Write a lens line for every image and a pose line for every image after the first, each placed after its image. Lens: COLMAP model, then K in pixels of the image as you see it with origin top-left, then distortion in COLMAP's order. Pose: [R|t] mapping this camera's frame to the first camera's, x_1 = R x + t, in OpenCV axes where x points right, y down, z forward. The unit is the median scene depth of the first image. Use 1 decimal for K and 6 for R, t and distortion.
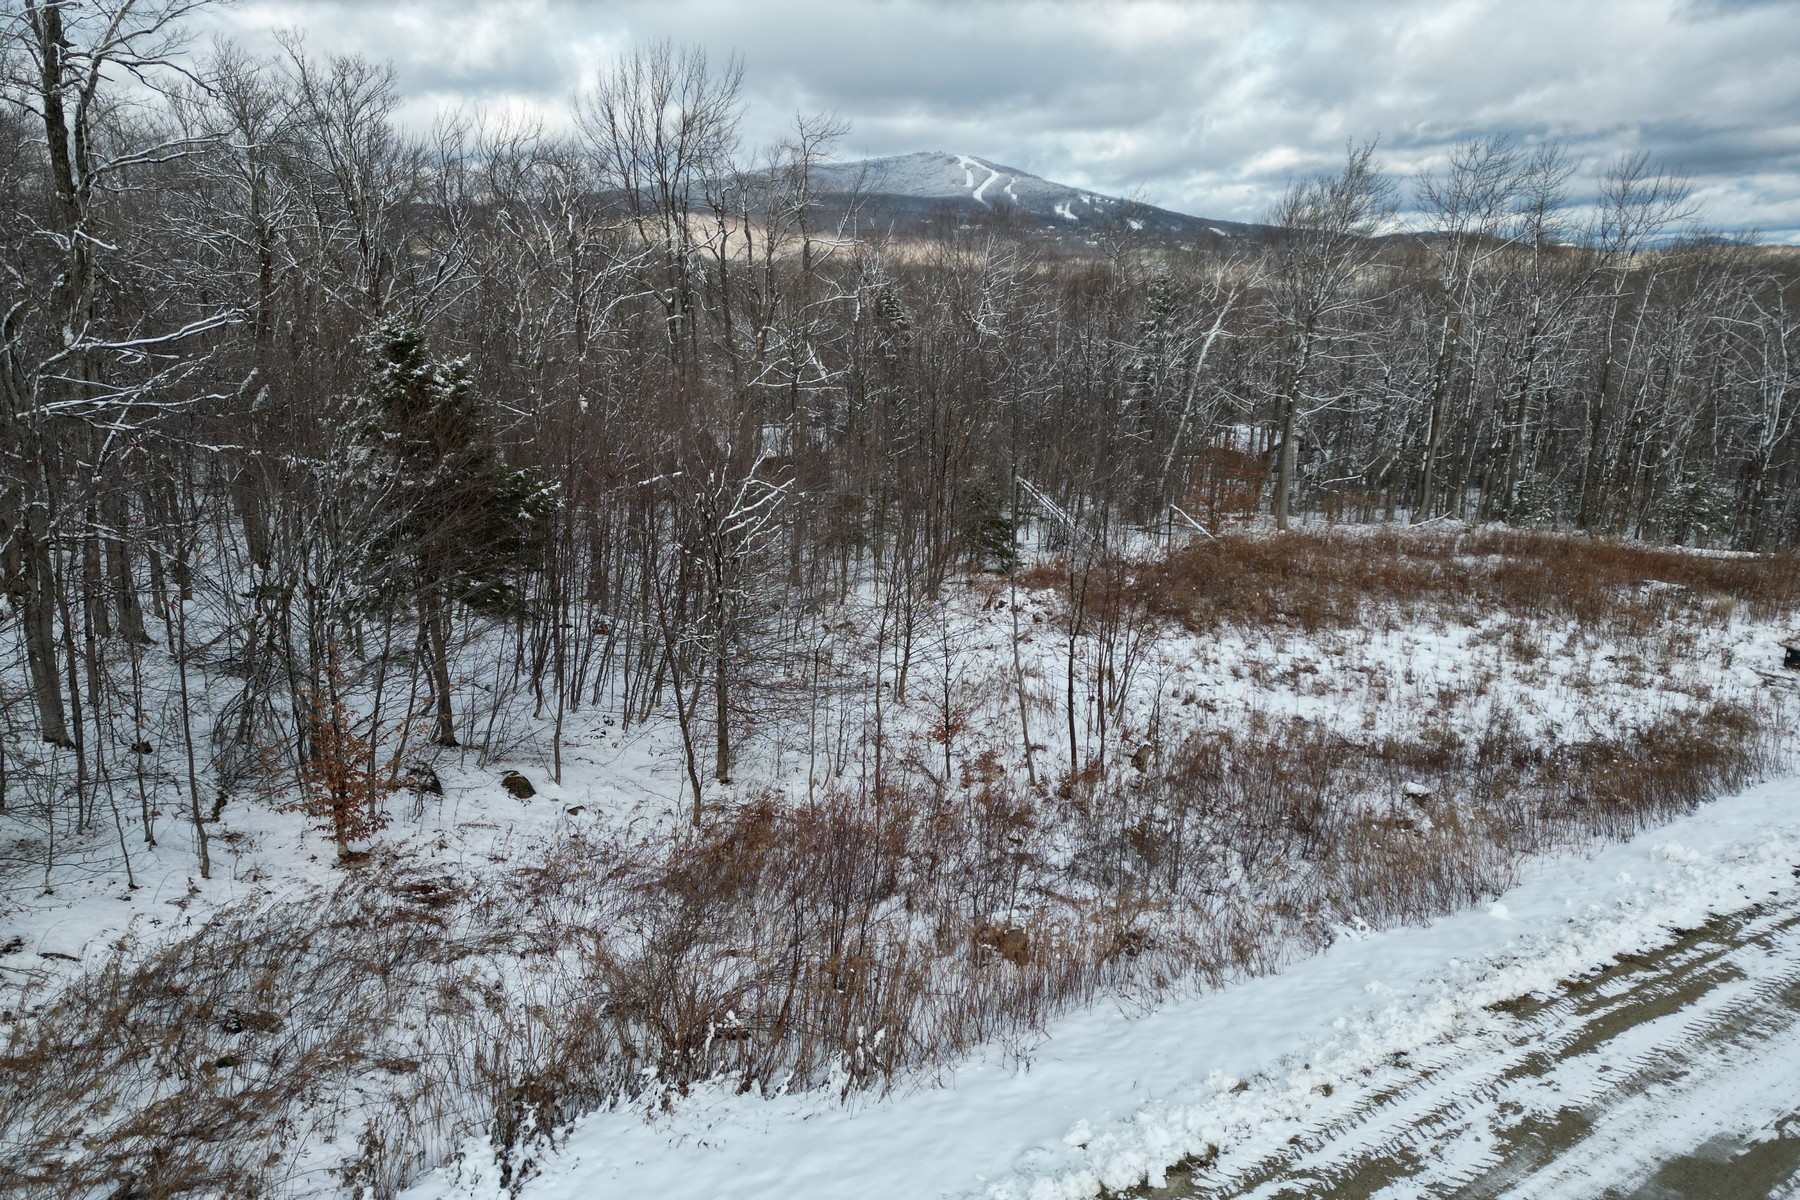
lens RADIAL K [[1224.9, 0, 774.4], [0, 1224.9, 599.2], [0, 0, 1]] dist [0.009205, -0.002659]
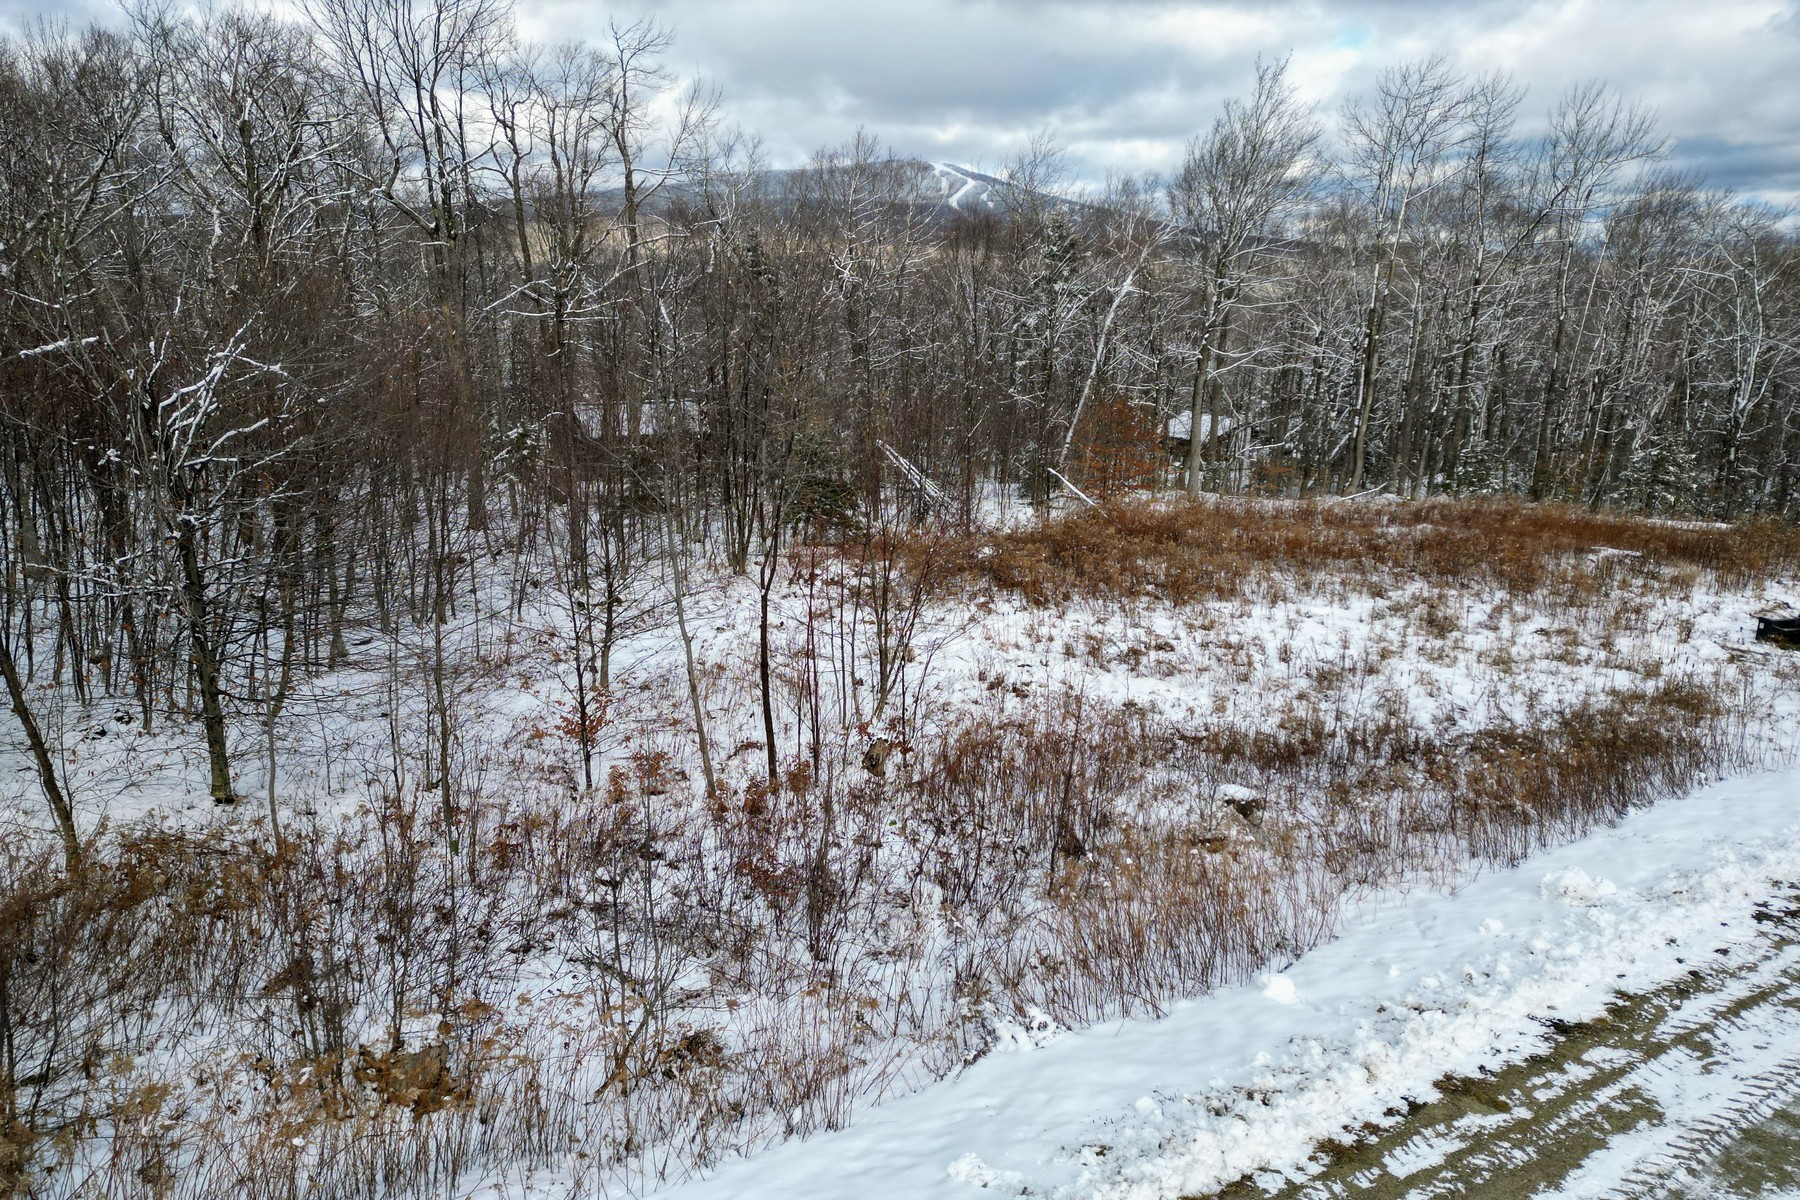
lens RADIAL K [[1241.1, 0, 768.0], [0, 1241.1, 599.9], [0, 0, 1]] dist [0.056979, -0.041463]
pose [[0.999777, -0.009372, 0.018915, 0.171931], [0.009503, 0.999931, -0.006834, 0.031883], [-0.018850, 0.007012, 0.999798, 0.197845]]
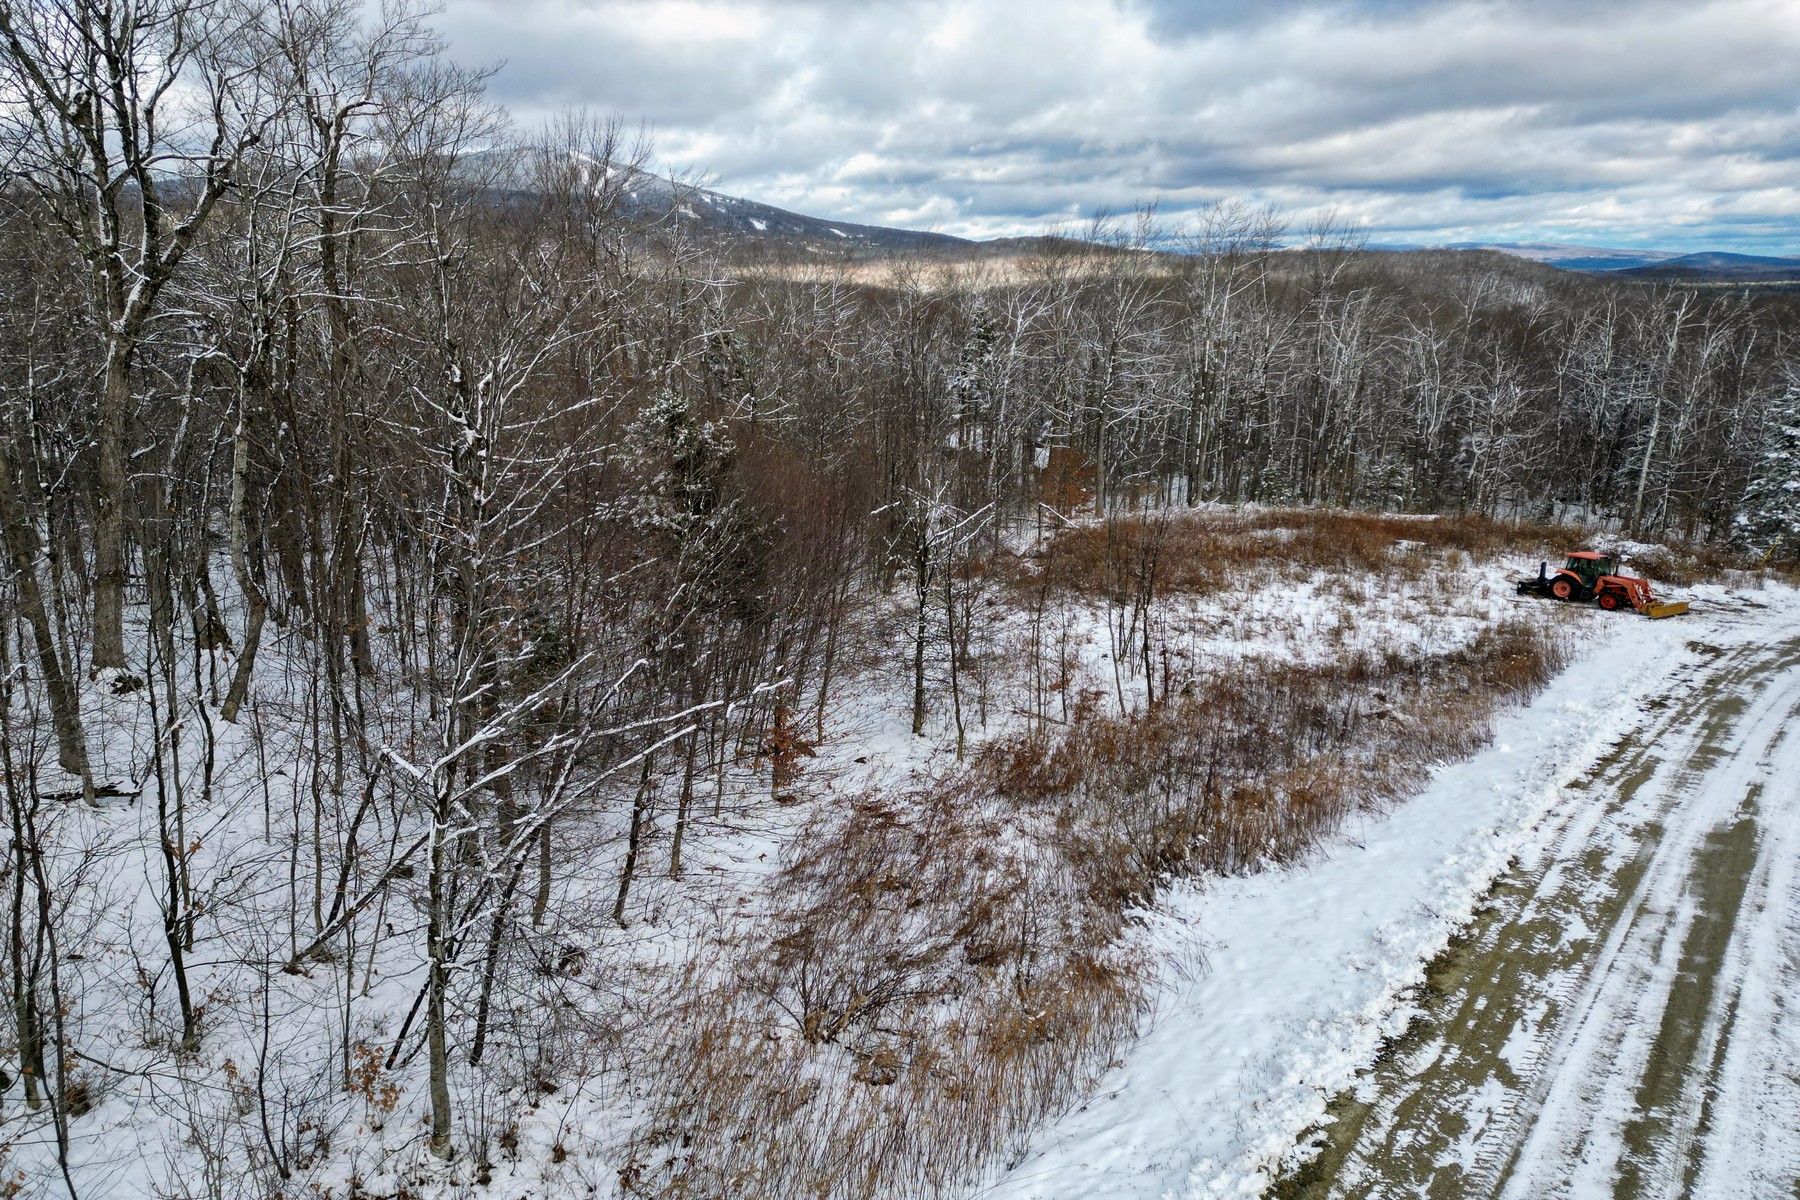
lens RADIAL K [[1224.9, 0, 774.4], [0, 1224.9, 599.2], [0, 0, 1]] dist [0.009205, -0.002659]
pose [[0.968517, -0.076574, 0.236877, -0.362347], [0.079357, 0.996844, -0.002224, -0.003614], [-0.235959, 0.020952, 0.971537, -0.166376]]
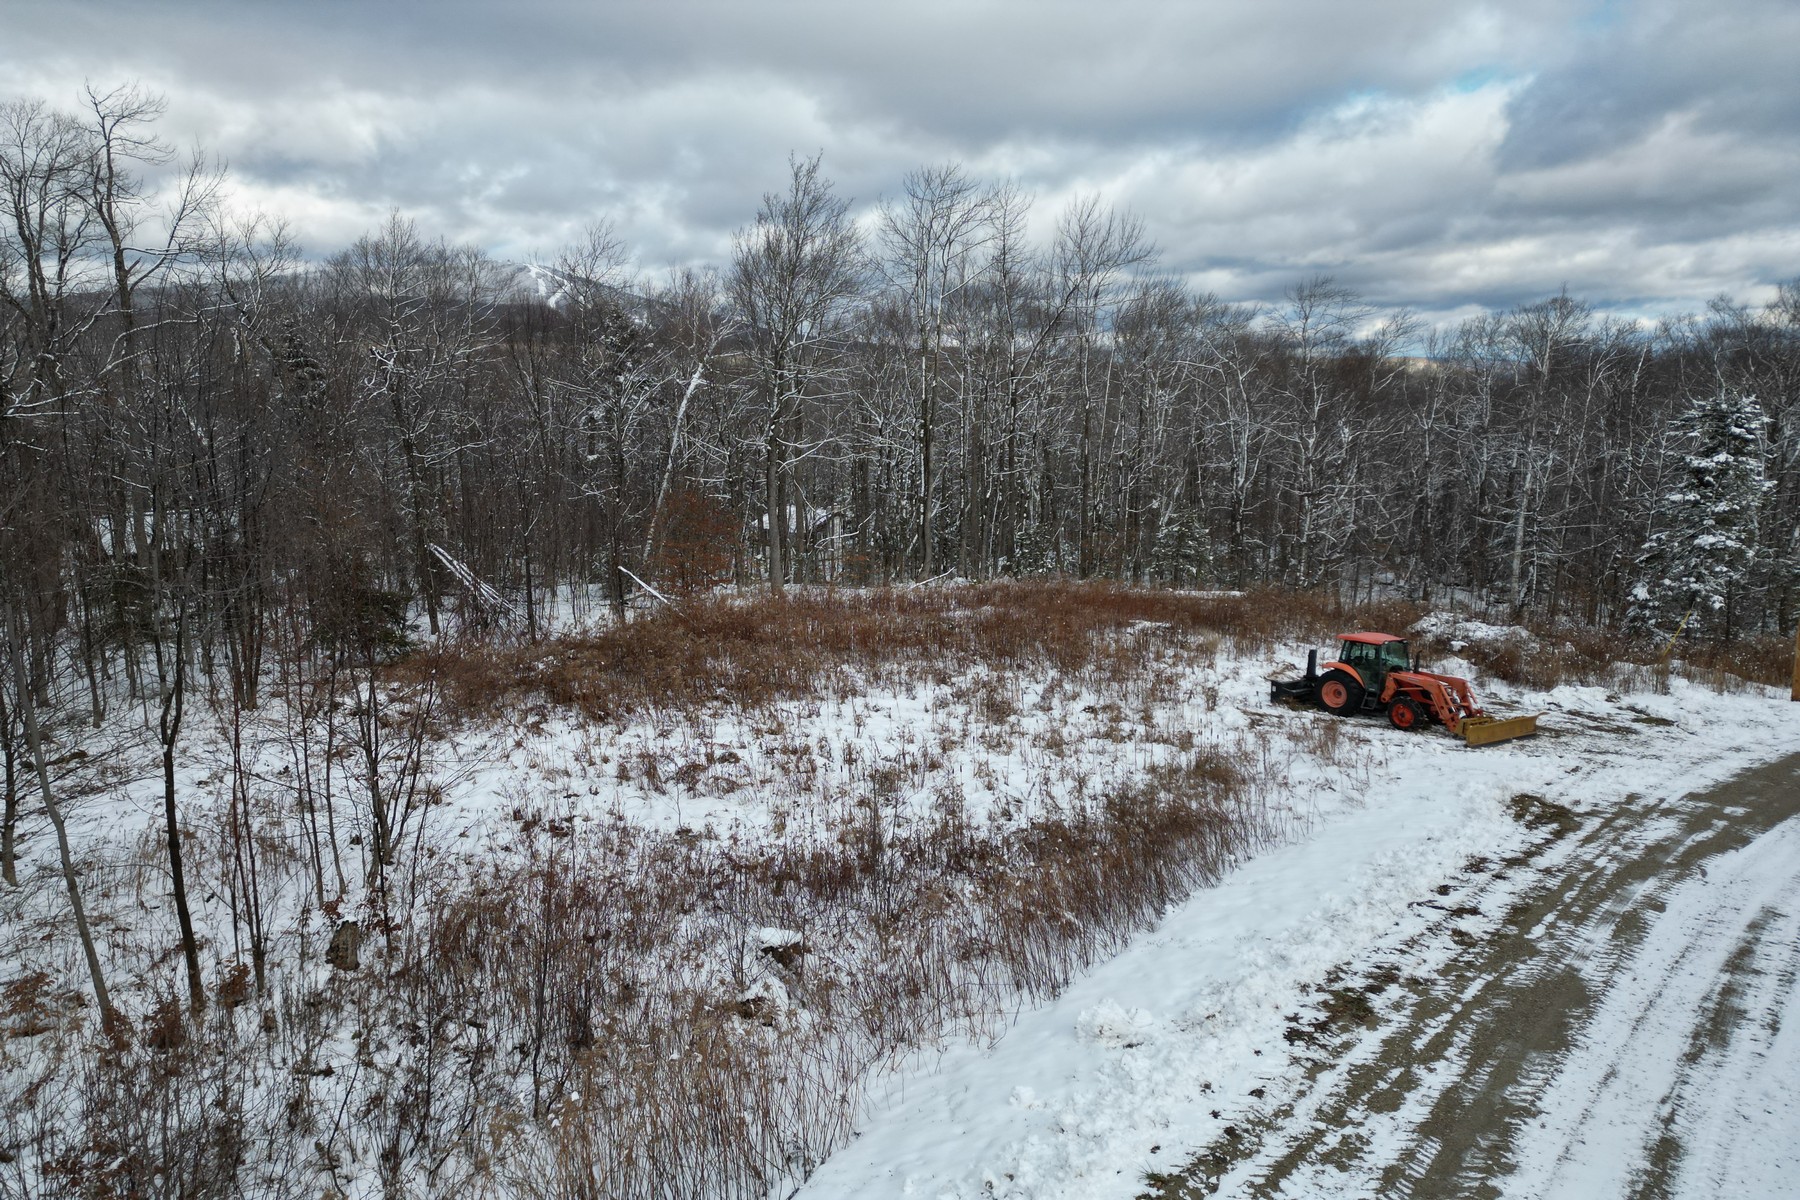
lens RADIAL K [[1292.9, 0, 737.8], [0, 1292.9, 571.5], [0, 0, 1]] dist [0.059169, -0.005908]
pose [[0.955195, -0.053739, 0.291058, 0.237502], [0.085277, 0.991646, -0.096774, 0.023927], [-0.283426, 0.117259, 0.951798, 0.263027]]
